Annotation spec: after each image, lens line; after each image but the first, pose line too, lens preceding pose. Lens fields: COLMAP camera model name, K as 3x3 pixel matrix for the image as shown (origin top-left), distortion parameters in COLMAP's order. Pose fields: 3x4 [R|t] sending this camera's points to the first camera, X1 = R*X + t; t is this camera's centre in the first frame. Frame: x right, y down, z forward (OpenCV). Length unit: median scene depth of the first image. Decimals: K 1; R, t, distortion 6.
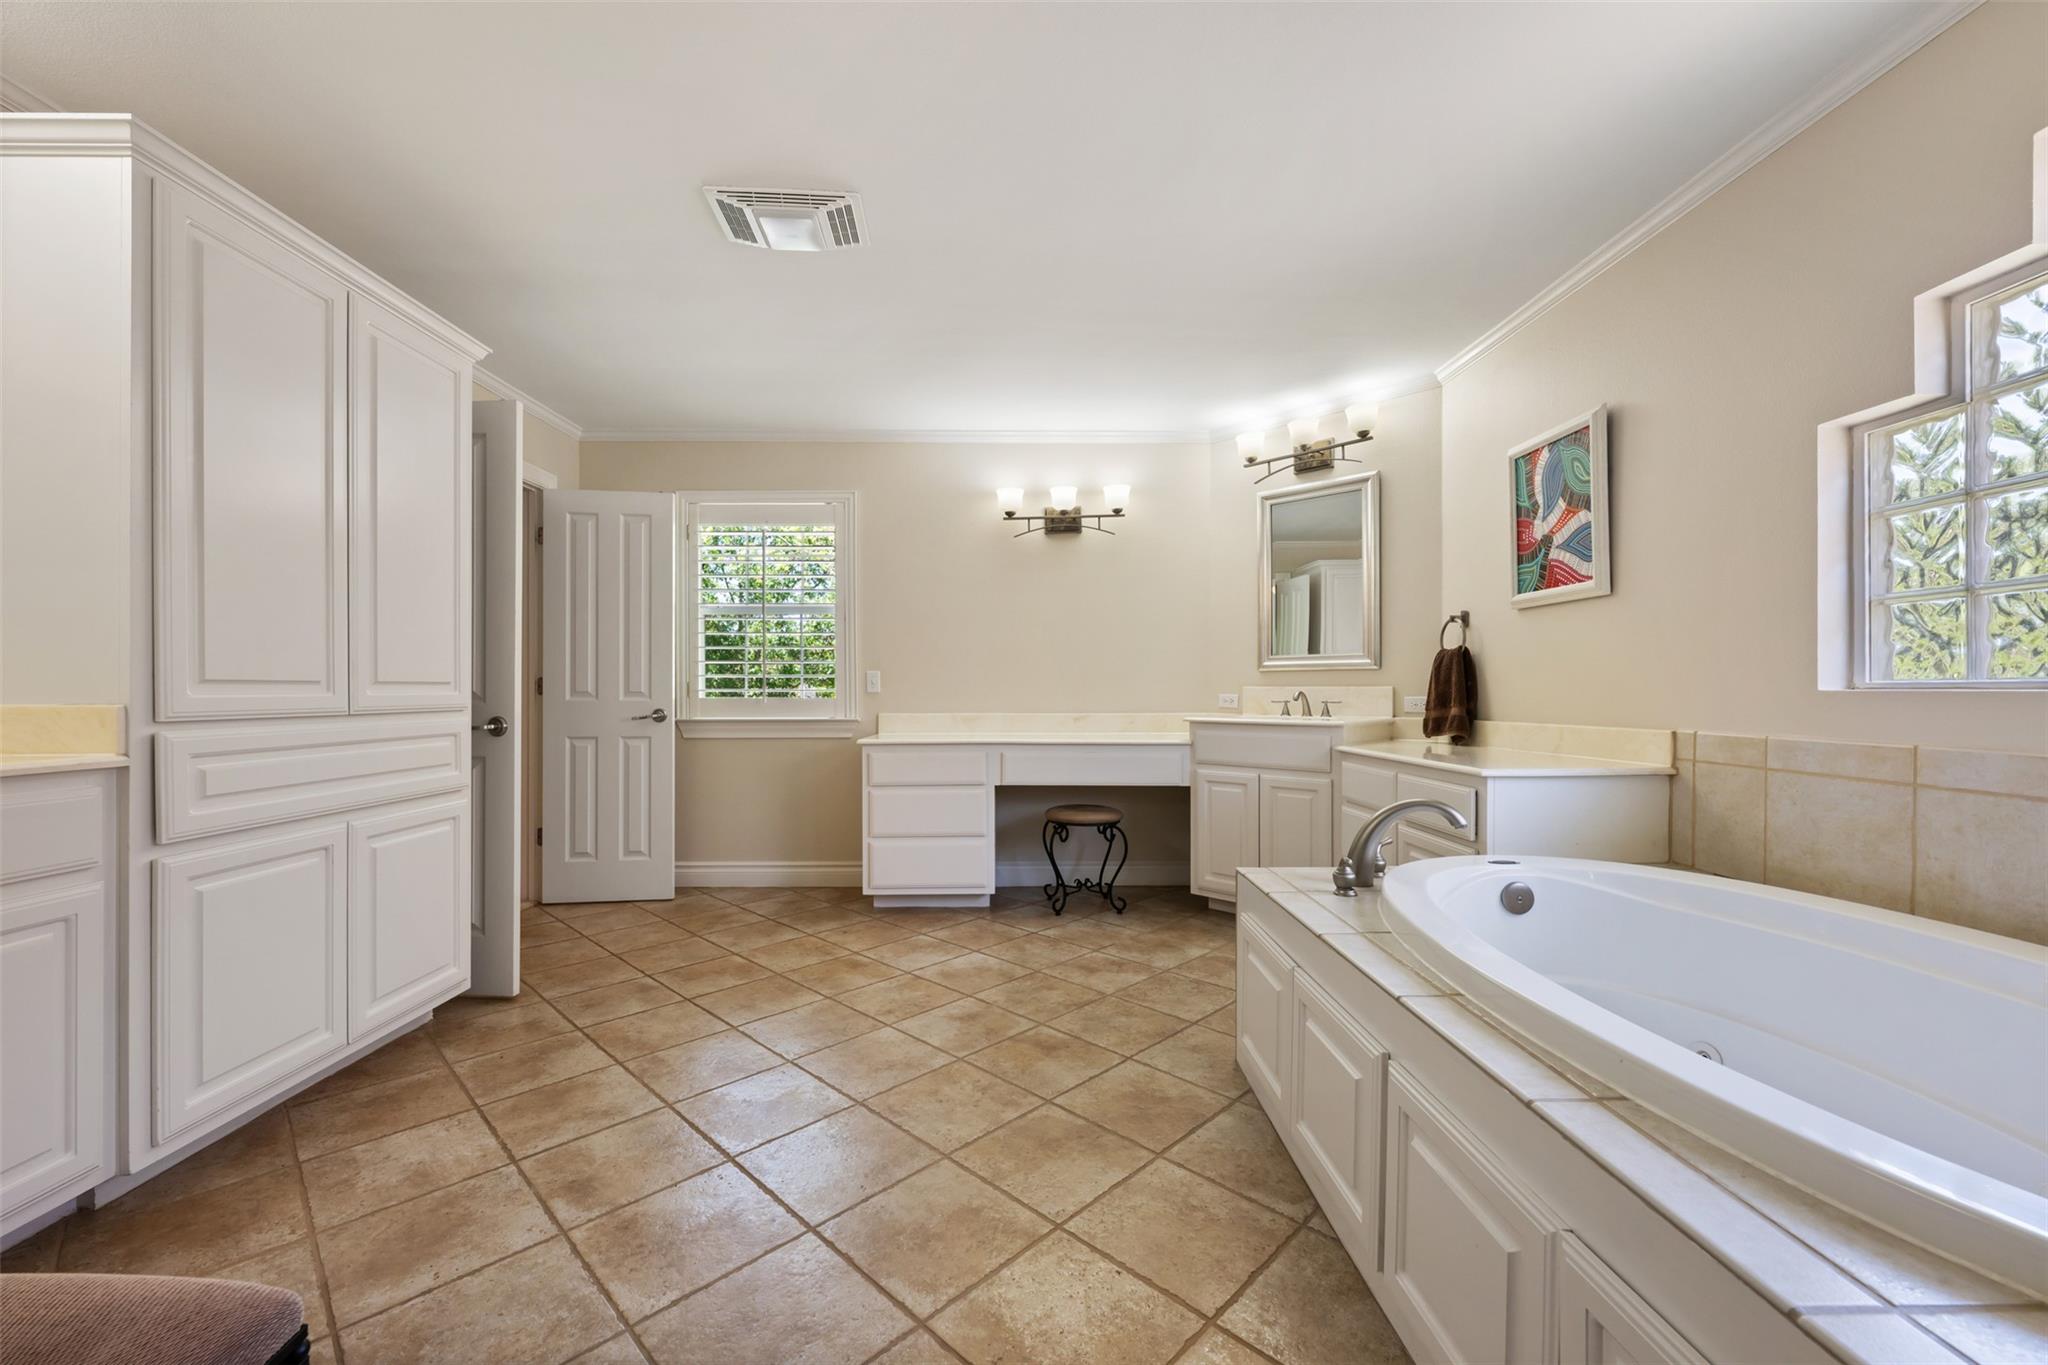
lens RADIAL K [[813.7, 0, 1024.0], [0, 813.7, 692.1], [0, 0, 1]] dist [-0.001130, 0.000010]
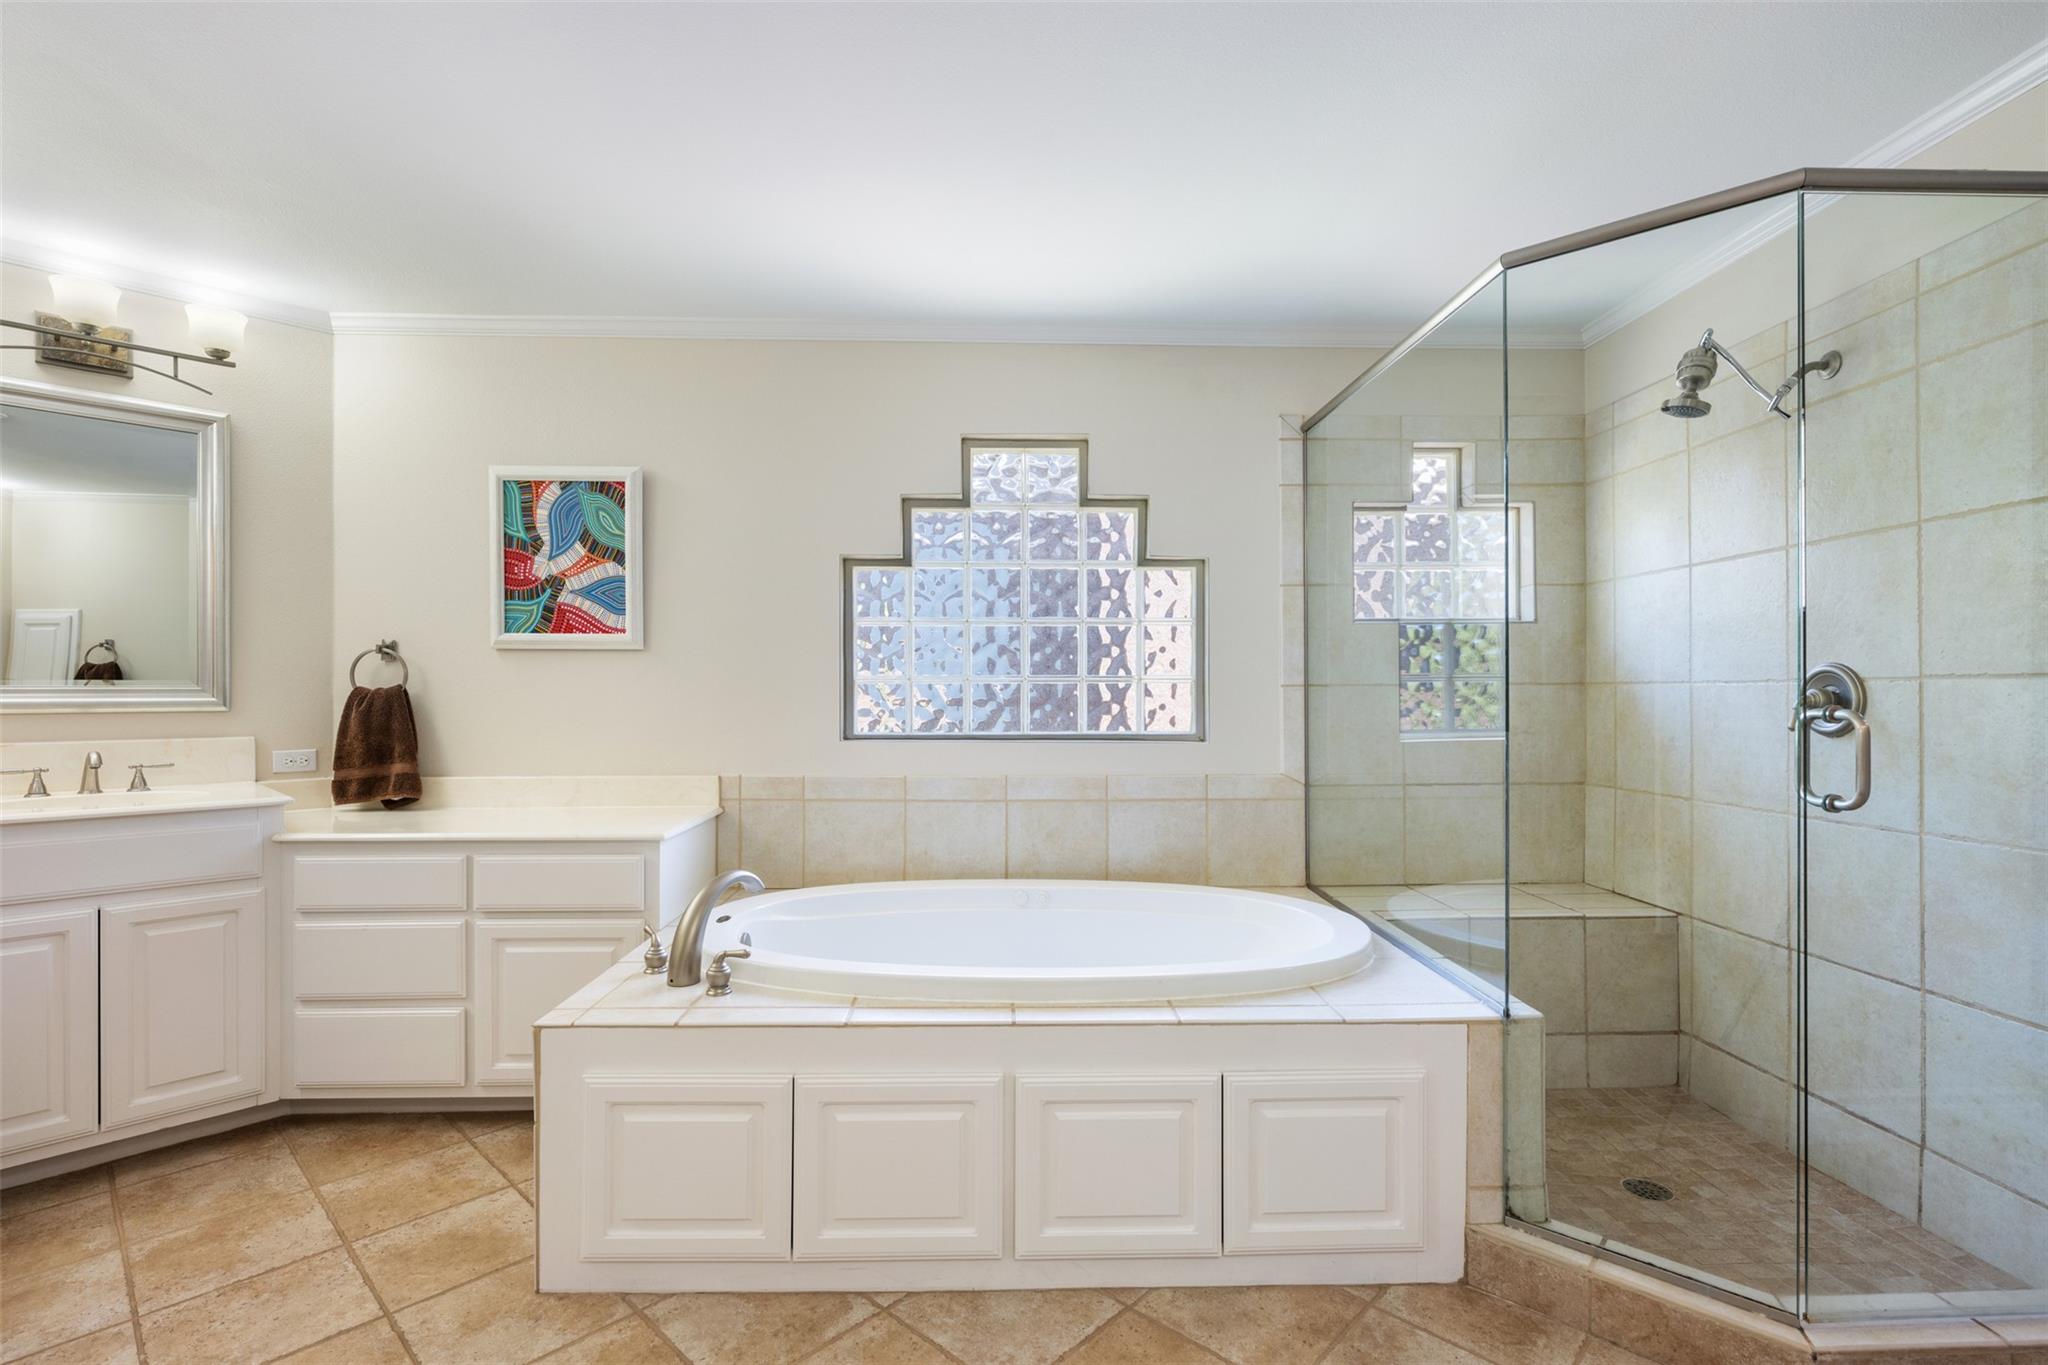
lens RADIAL K [[949.2, 0, 1023.9], [0, 949.2, 688.4], [0, 0, 1]] dist [0.000023, -0.000409]
pose [[-0.012150, 0.002495, 0.999923, -0.463072], [-0.001358, 0.999996, -0.002512, -0.060790], [-0.999925, -0.001389, -0.012146, 0.468911]]
